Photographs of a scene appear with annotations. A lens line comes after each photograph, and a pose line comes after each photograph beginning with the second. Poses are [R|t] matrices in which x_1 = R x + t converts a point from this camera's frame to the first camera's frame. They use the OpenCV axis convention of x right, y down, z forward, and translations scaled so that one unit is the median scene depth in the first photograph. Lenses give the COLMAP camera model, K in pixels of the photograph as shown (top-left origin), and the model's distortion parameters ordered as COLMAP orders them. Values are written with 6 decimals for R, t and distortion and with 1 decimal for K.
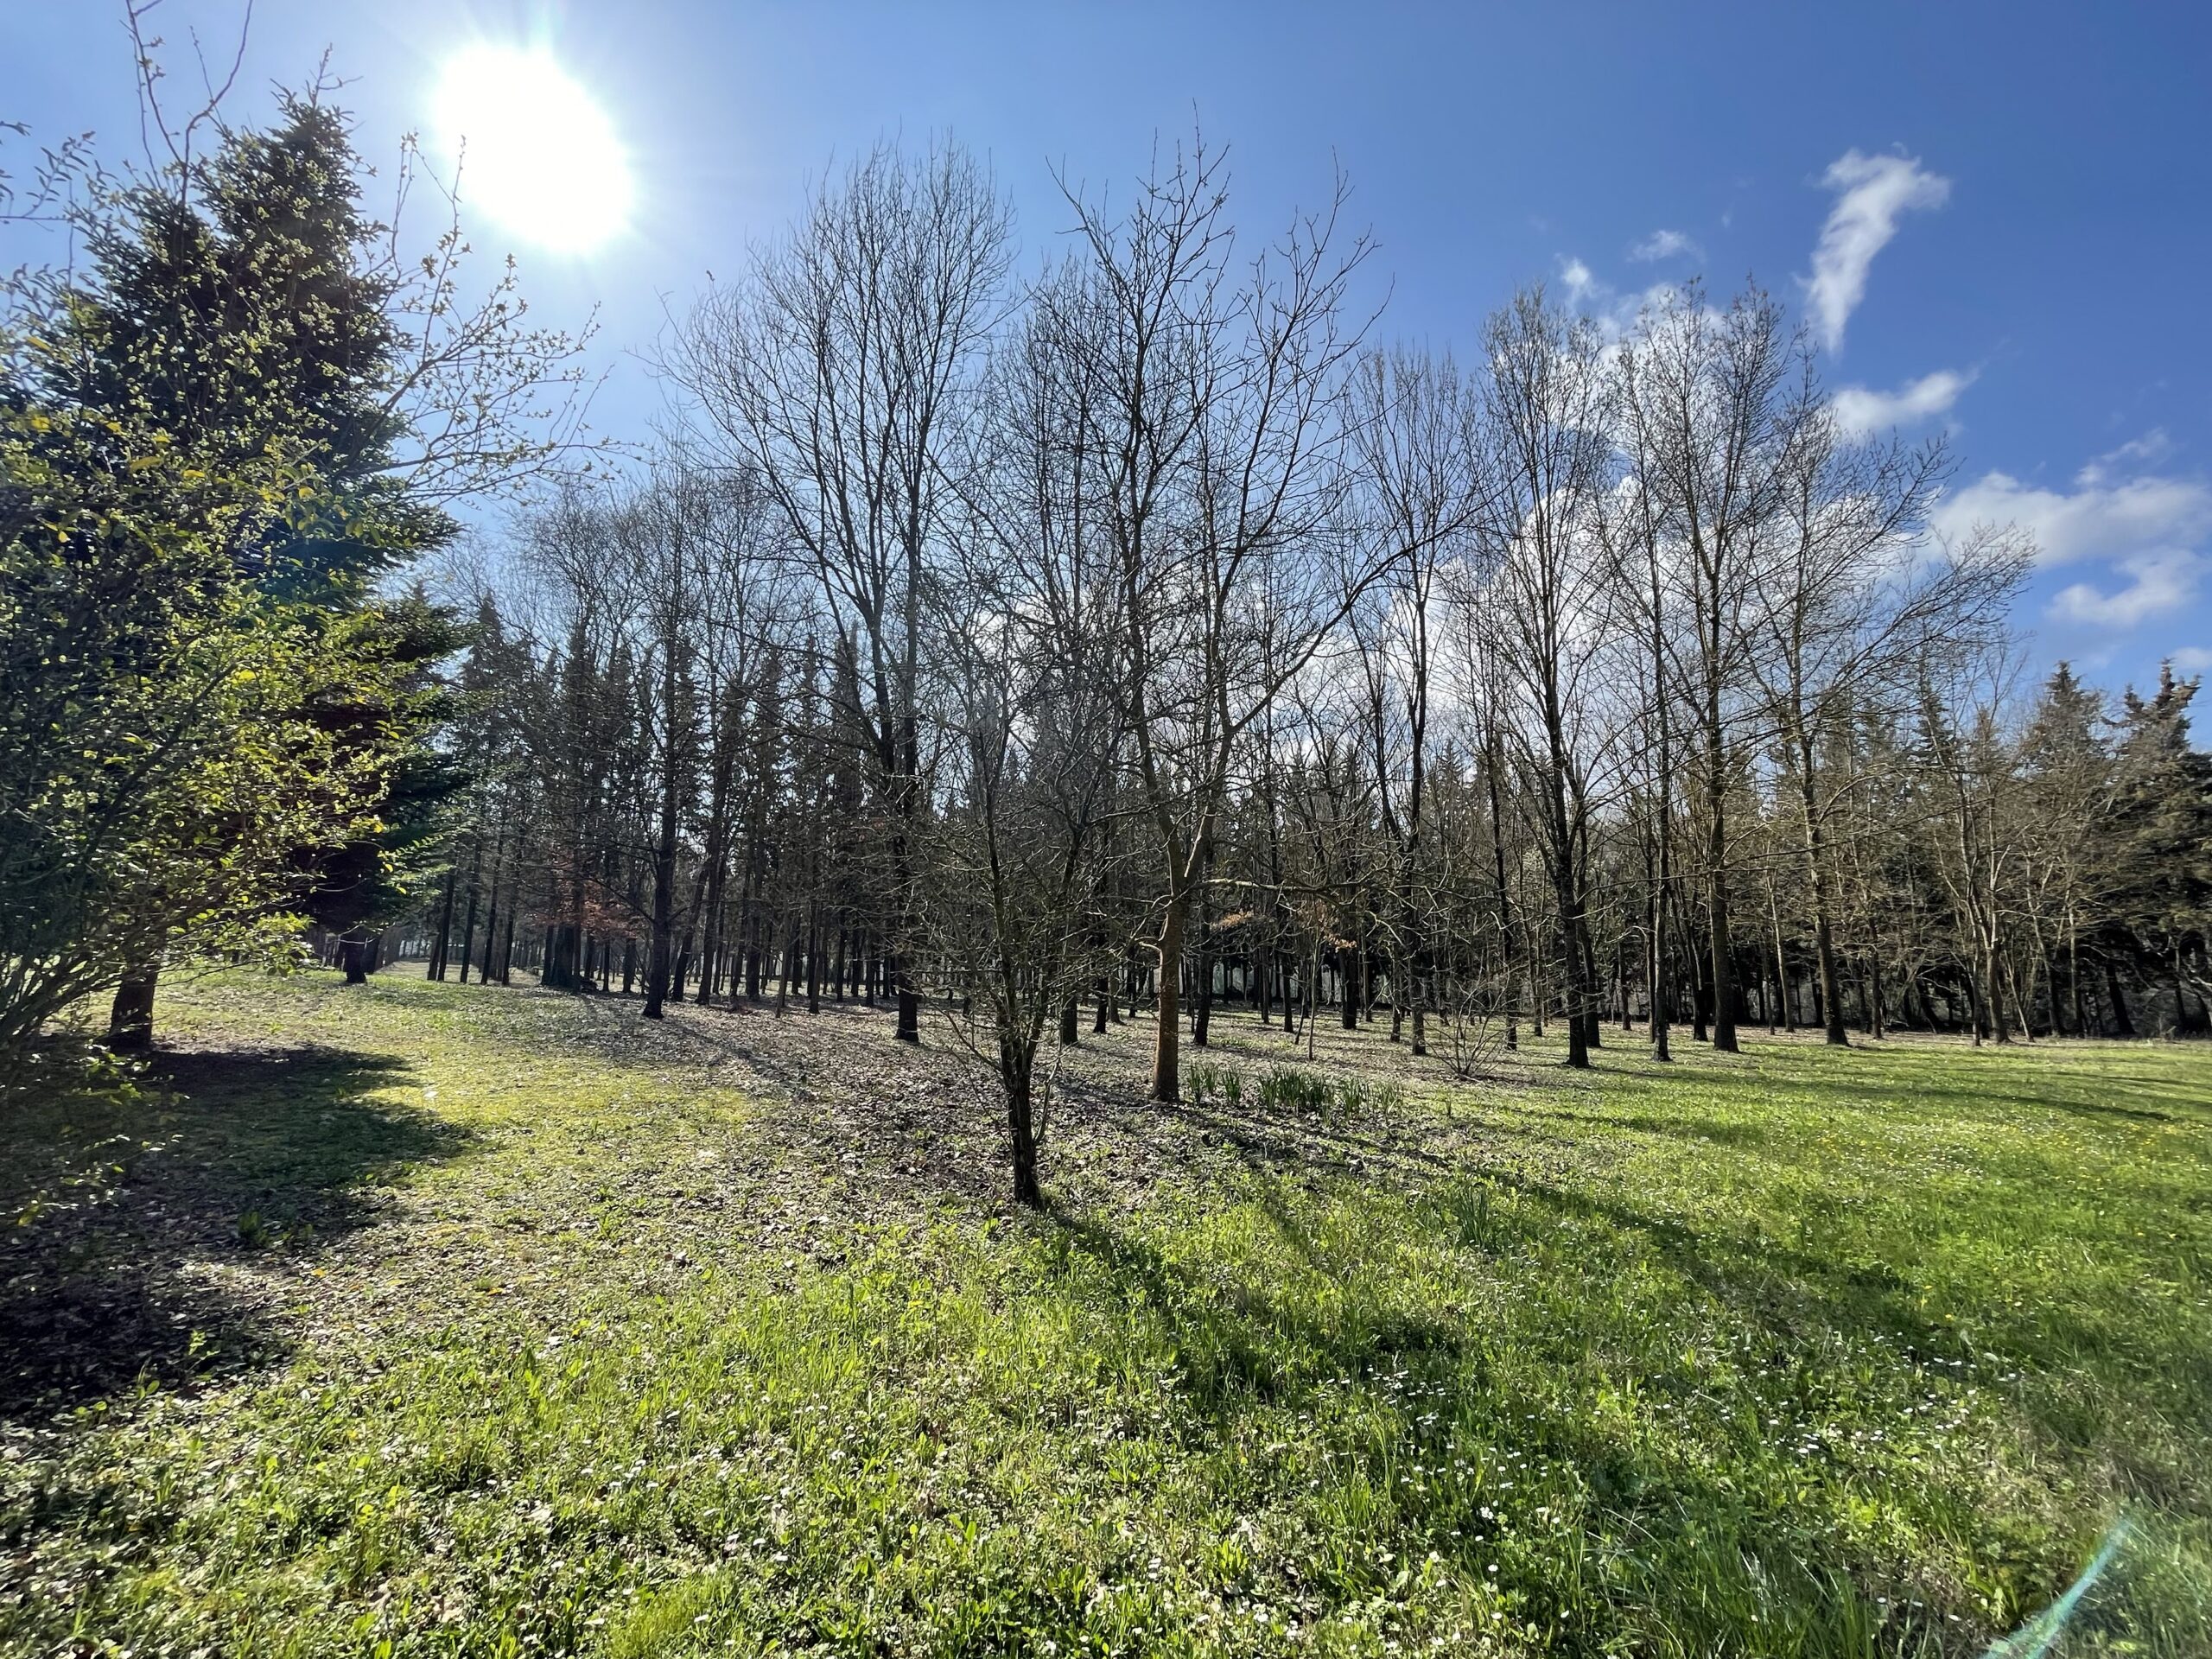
lens RADIAL K [[886.5, 0, 1121.9], [0, 886.5, 830.7], [0, 0, 1]] dist [0.001824, -0.001385]
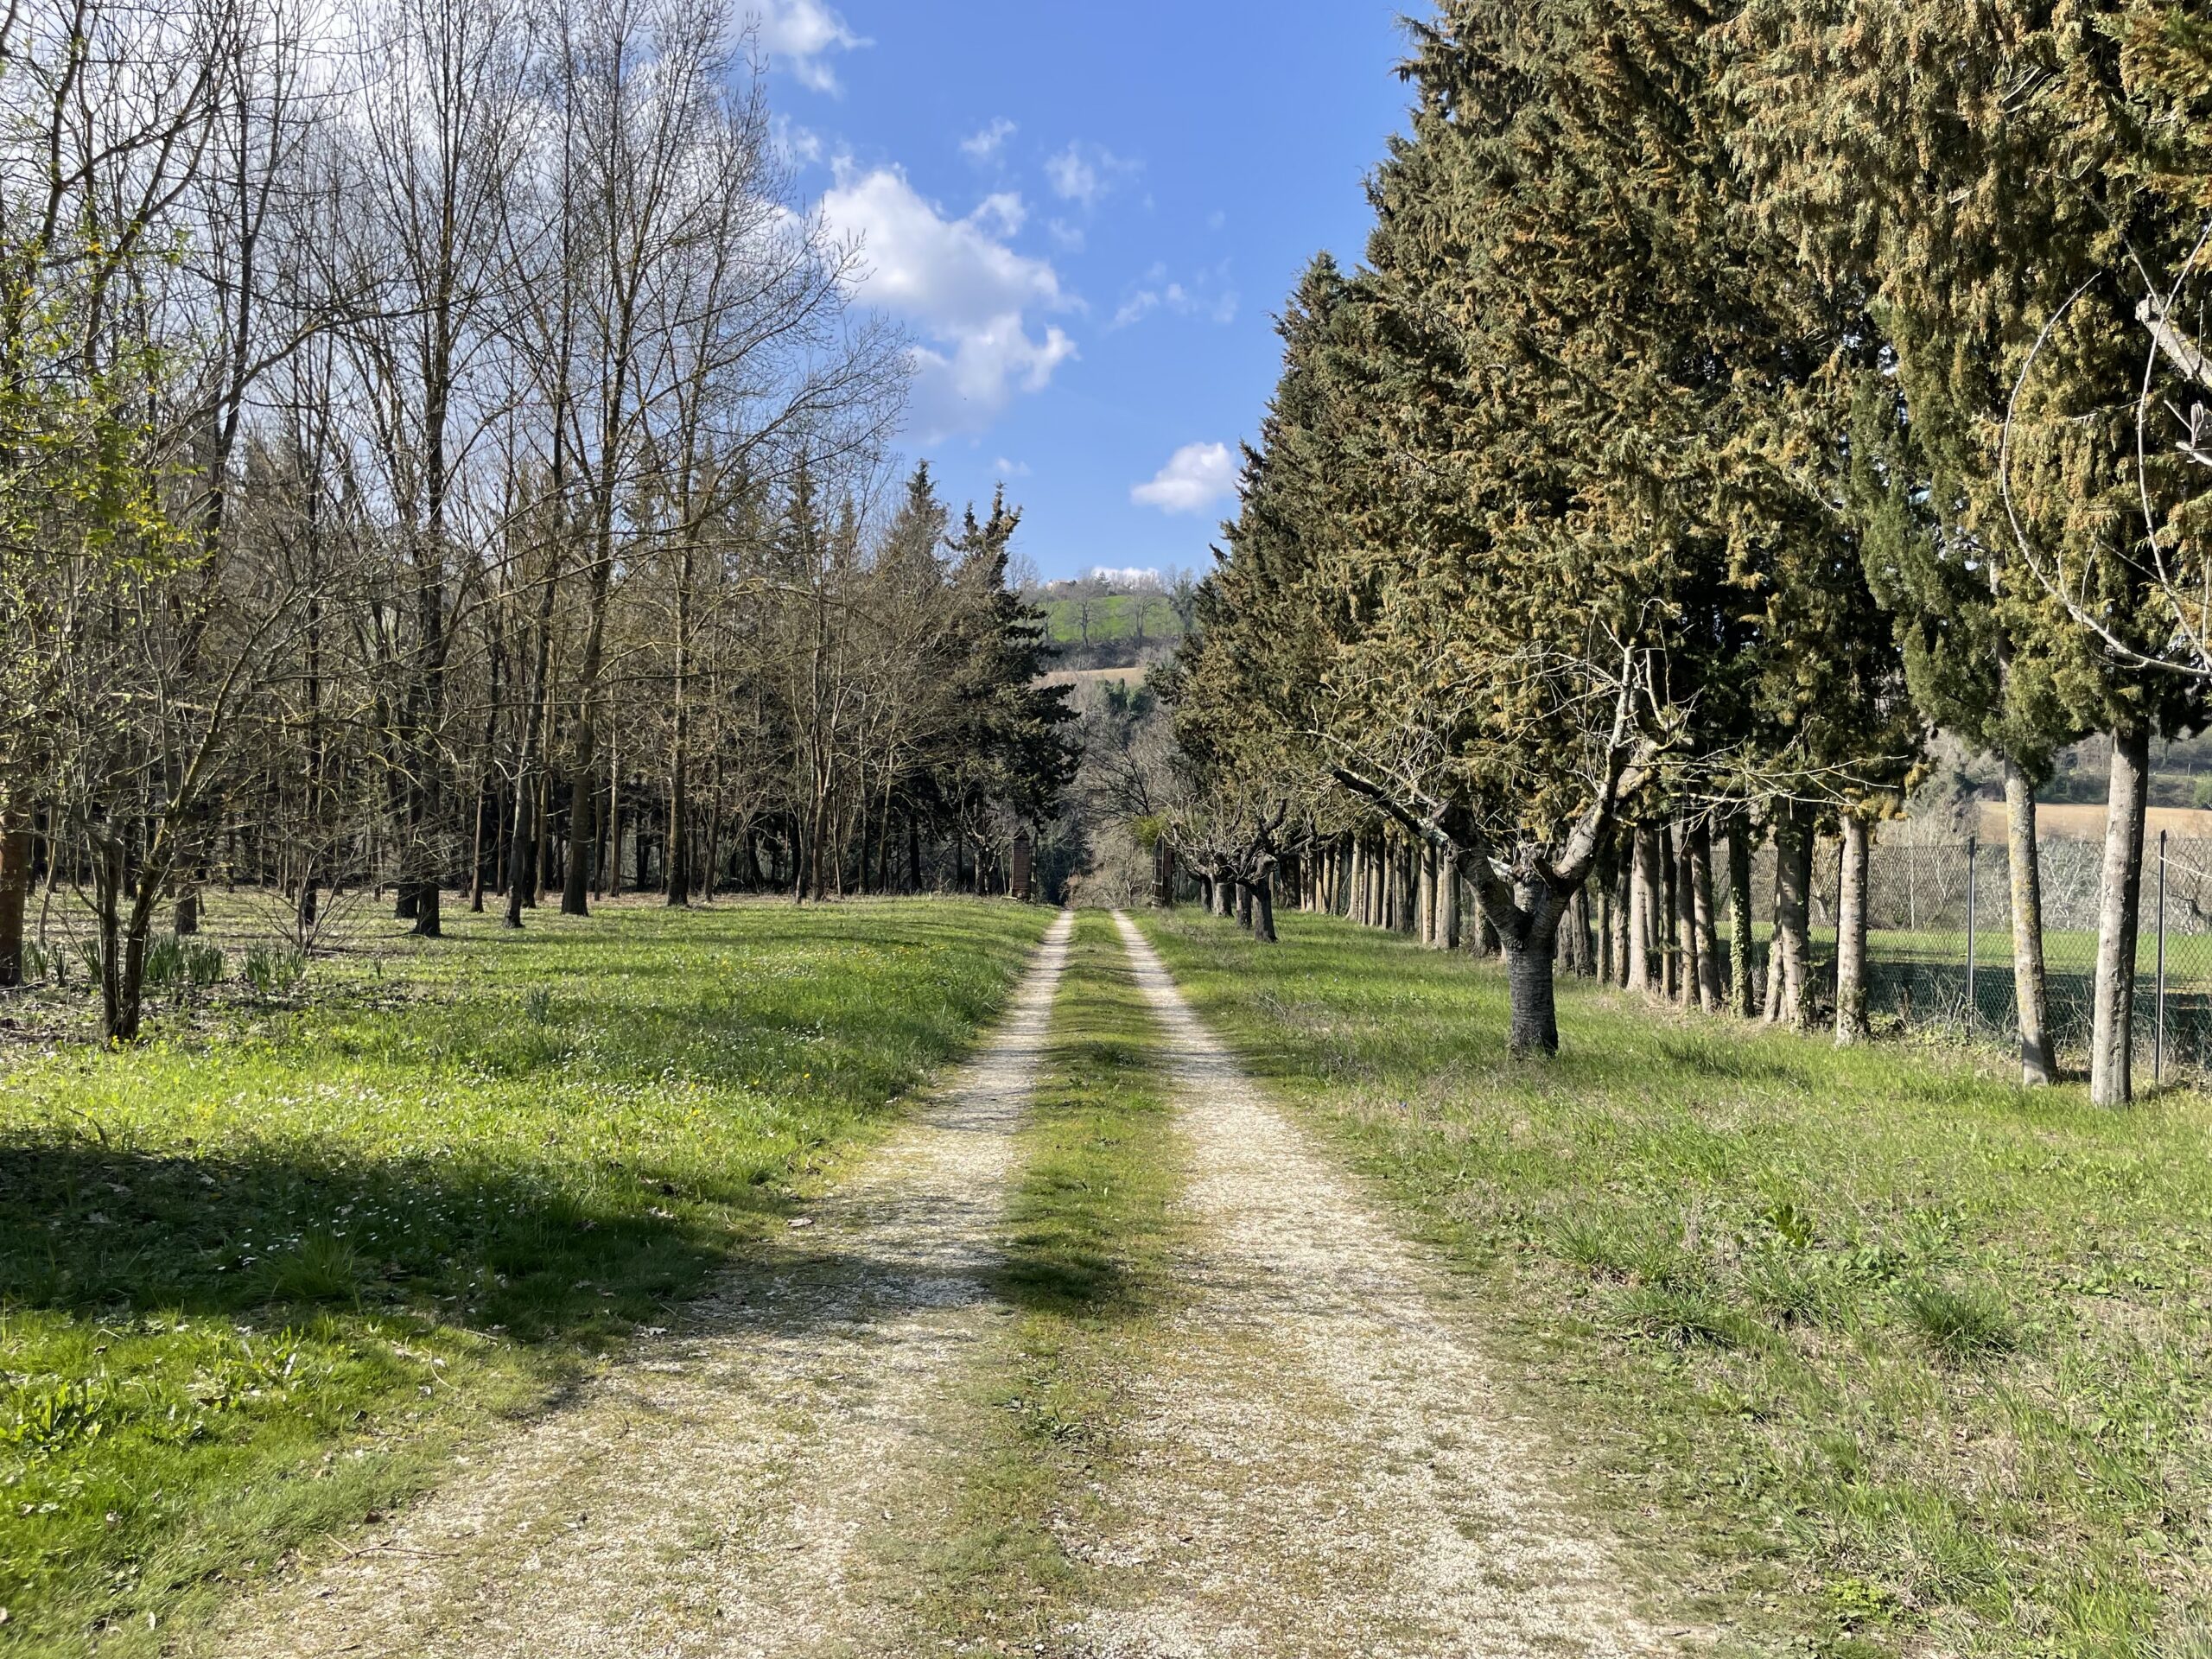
lens RADIAL K [[1673.5, 0, 1108.4], [0, 1673.5, 831.7], [0, 0, 1]] dist [0.009125, 0.000216]
pose [[0.584648, 0.004252, 0.811276, -0.156946], [-0.143758, 0.984705, 0.098439, -0.028536], [-0.798449, -0.174180, 0.576317, -0.147570]]
